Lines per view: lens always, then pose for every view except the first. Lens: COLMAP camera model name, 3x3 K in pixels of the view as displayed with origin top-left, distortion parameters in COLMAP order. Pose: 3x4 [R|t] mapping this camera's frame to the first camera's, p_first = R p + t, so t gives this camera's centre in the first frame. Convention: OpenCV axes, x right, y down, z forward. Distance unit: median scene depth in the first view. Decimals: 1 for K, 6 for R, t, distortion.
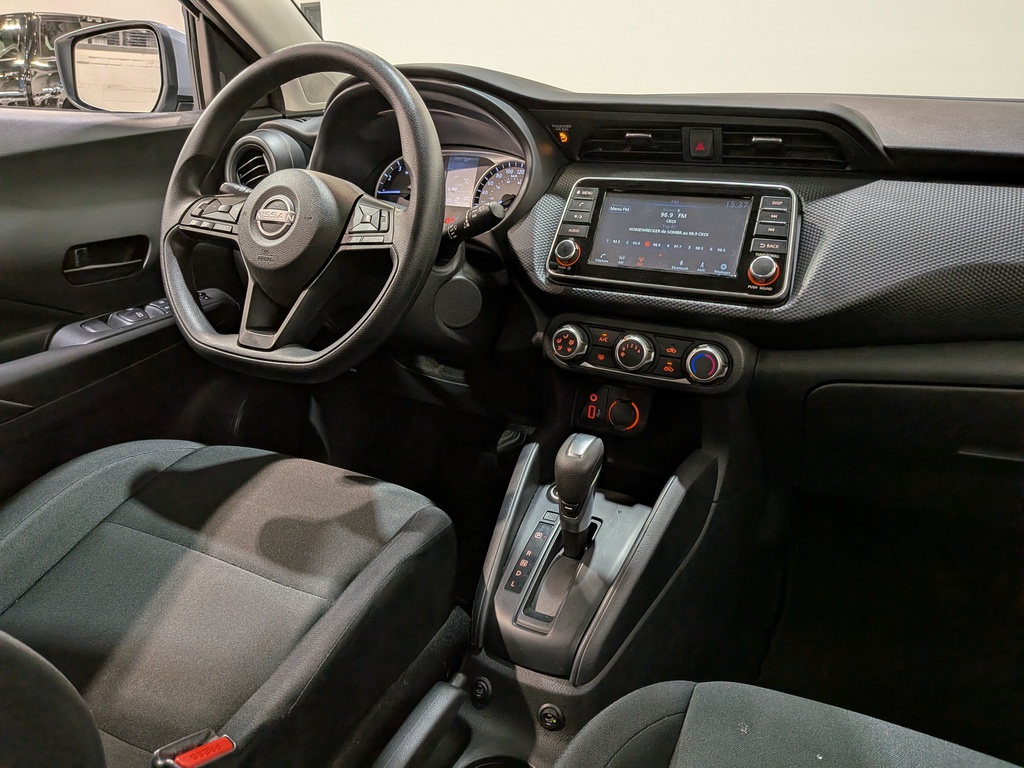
lens RADIAL K [[742.3, 0, 499.9], [0, 742.3, 383.1], [0, 0, 1]] dist [0.060733, -0.106709]
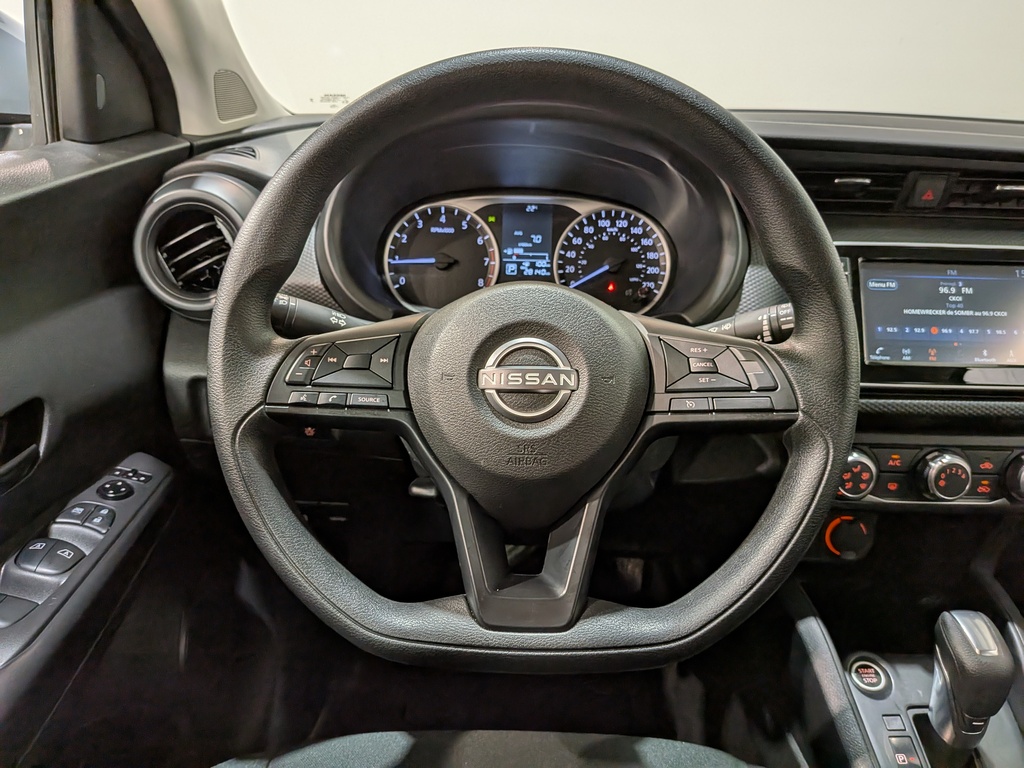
lens RADIAL K [[751.5, 0, 504.8], [0, 751.5, 378.1], [0, 0, 1]] dist [0.053817, -0.096356]
pose [[0.885503, -0.157707, 0.437051, -0.534620], [0.148266, 0.987367, 0.055885, -0.248324], [-0.440343, 0.015314, 0.897699, 0.506561]]
